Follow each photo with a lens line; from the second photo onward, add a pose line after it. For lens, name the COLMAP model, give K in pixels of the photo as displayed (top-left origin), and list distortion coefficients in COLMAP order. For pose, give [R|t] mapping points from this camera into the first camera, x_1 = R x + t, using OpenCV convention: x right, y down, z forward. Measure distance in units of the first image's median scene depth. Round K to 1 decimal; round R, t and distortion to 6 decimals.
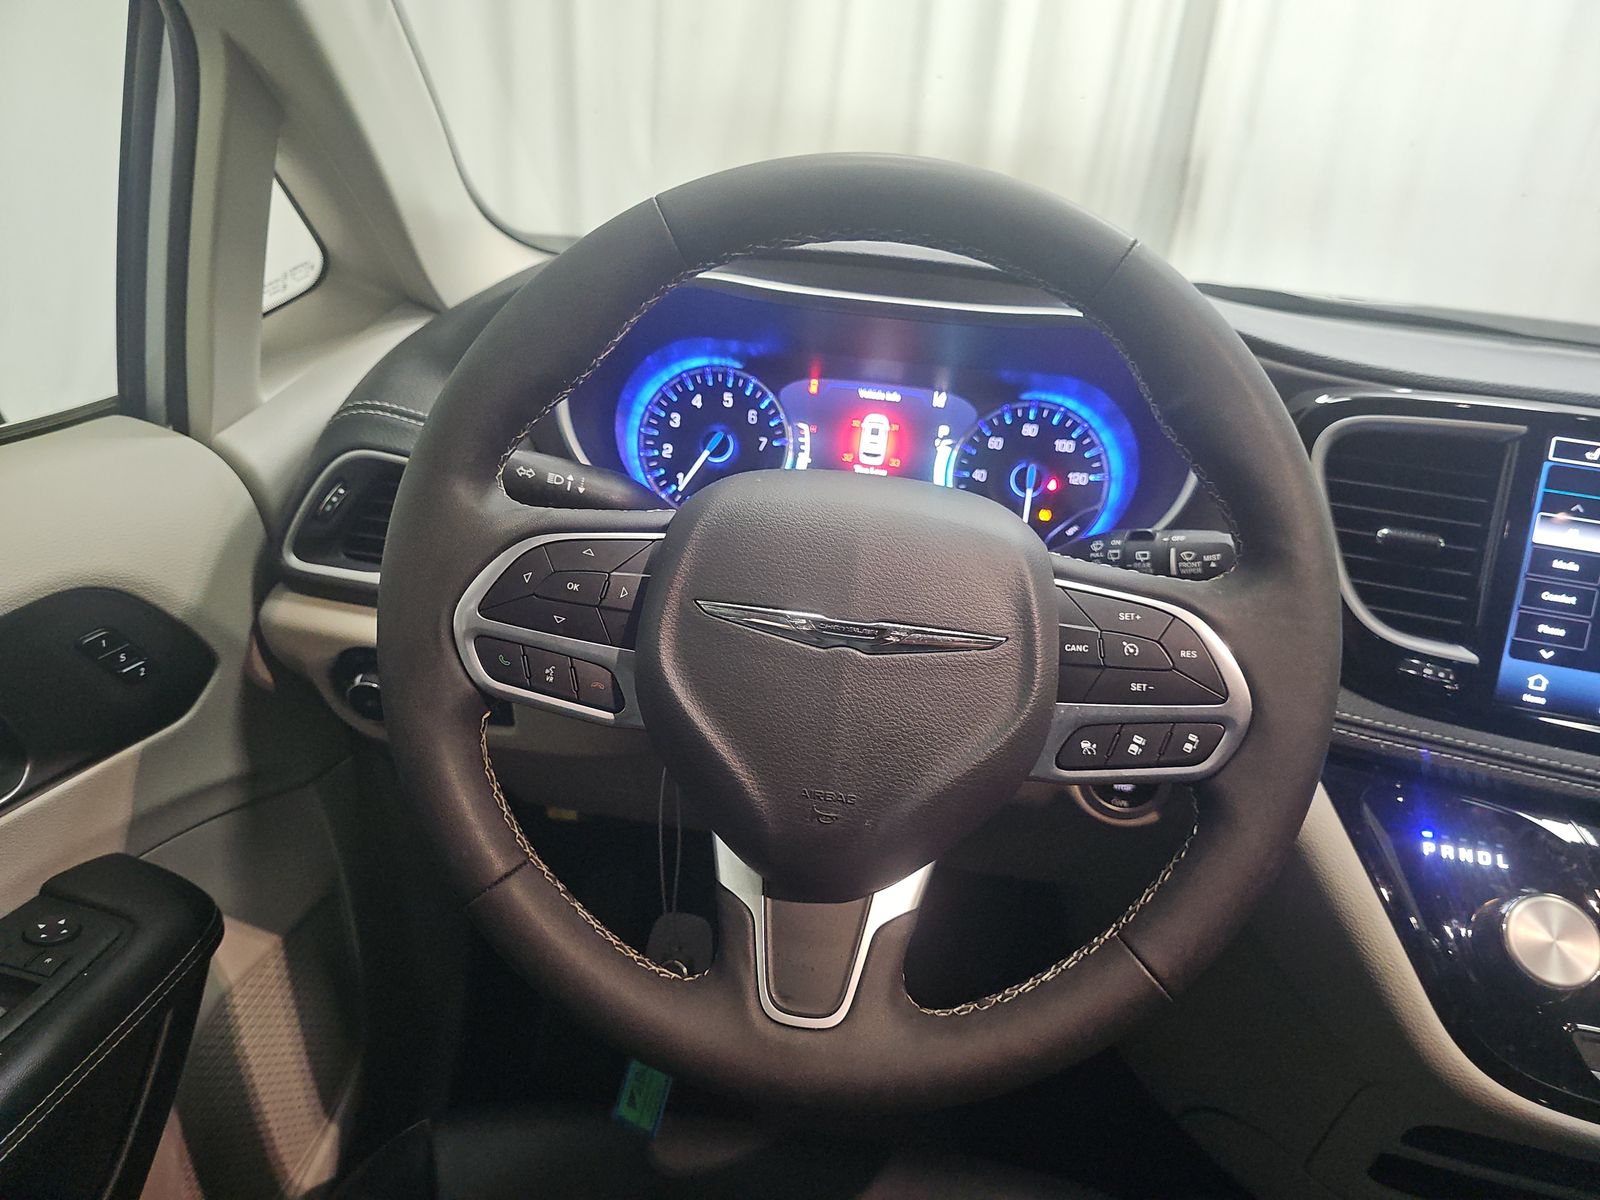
lens RADIAL K [[1066.2, 0, 800.0], [0, 1066.2, 600.0], [0, 0, 1]] dist [0.042172, -0.076724]
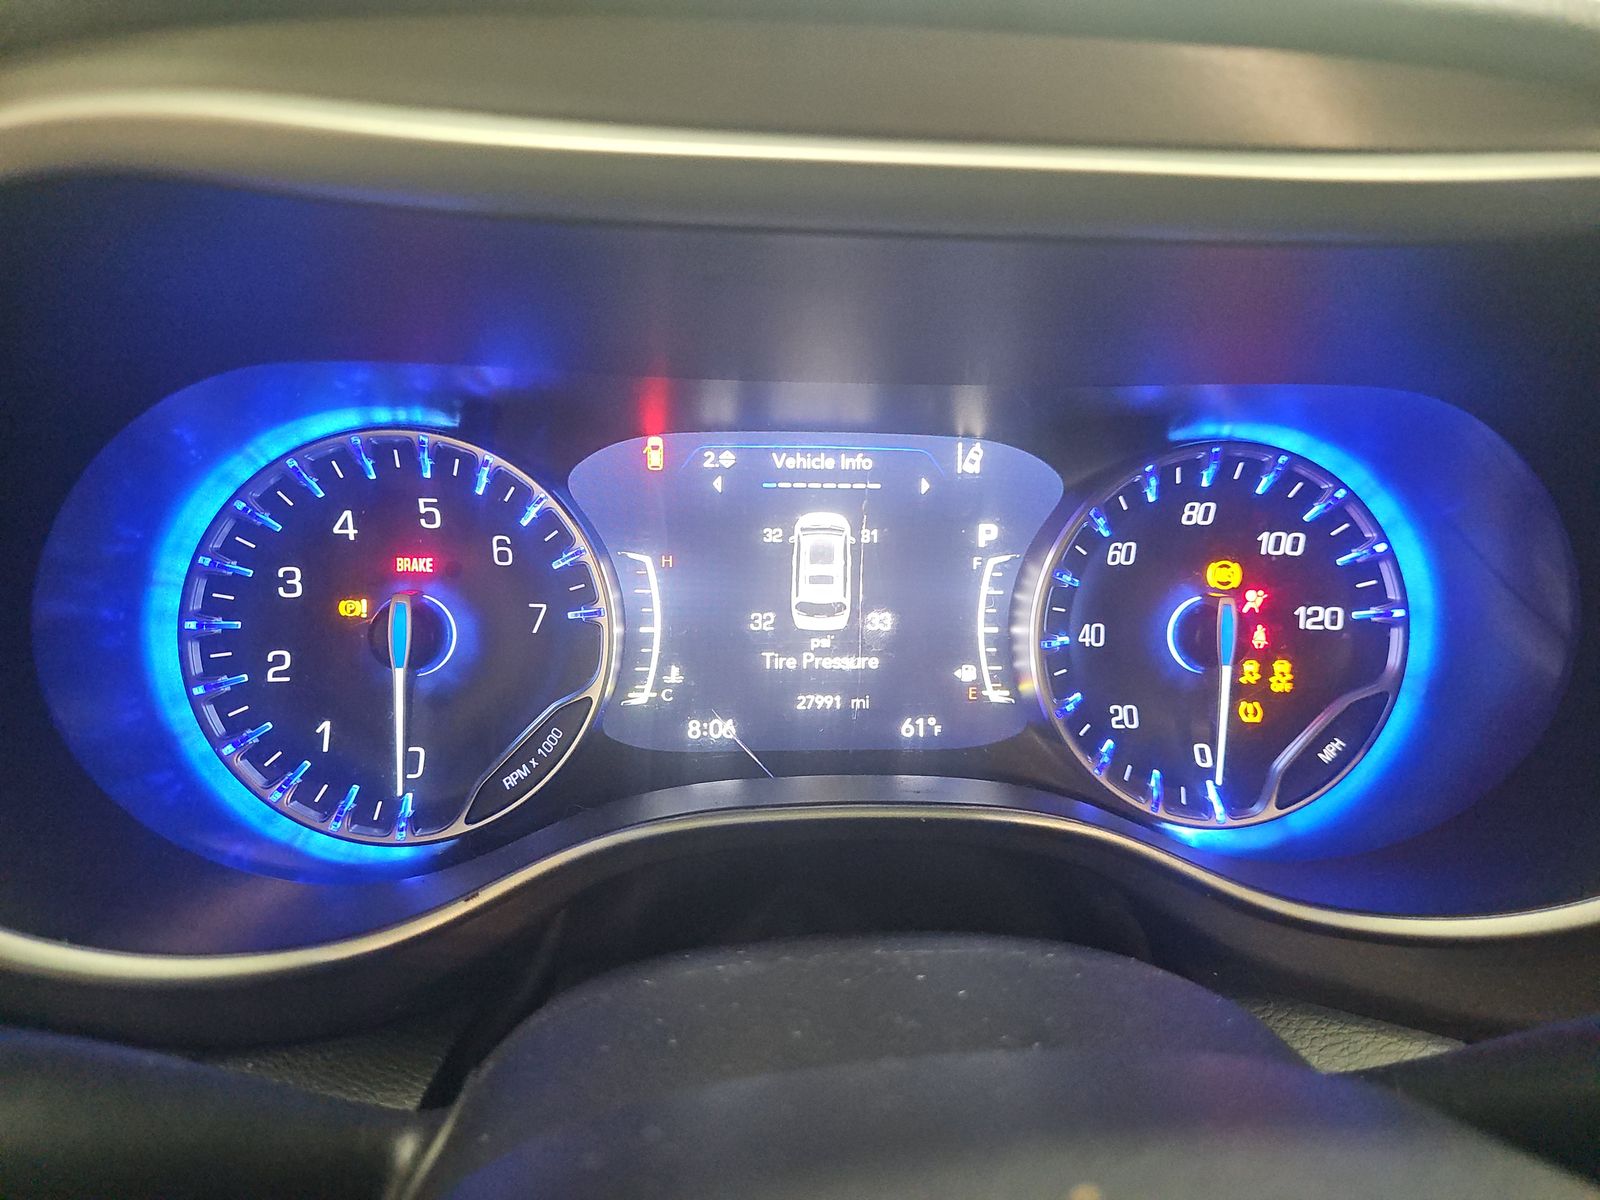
lens RADIAL K [[1079.6, 0, 800.0], [0, 1079.6, 600.0], [0, 0, 1]] dist [0.000719, -0.082470]
pose [[0.982832, -0.115408, 0.143950, 0.002397], [0.115762, 0.993259, 0.005945, -0.147382], [-0.143666, 0.010821, 0.989567, 0.619485]]
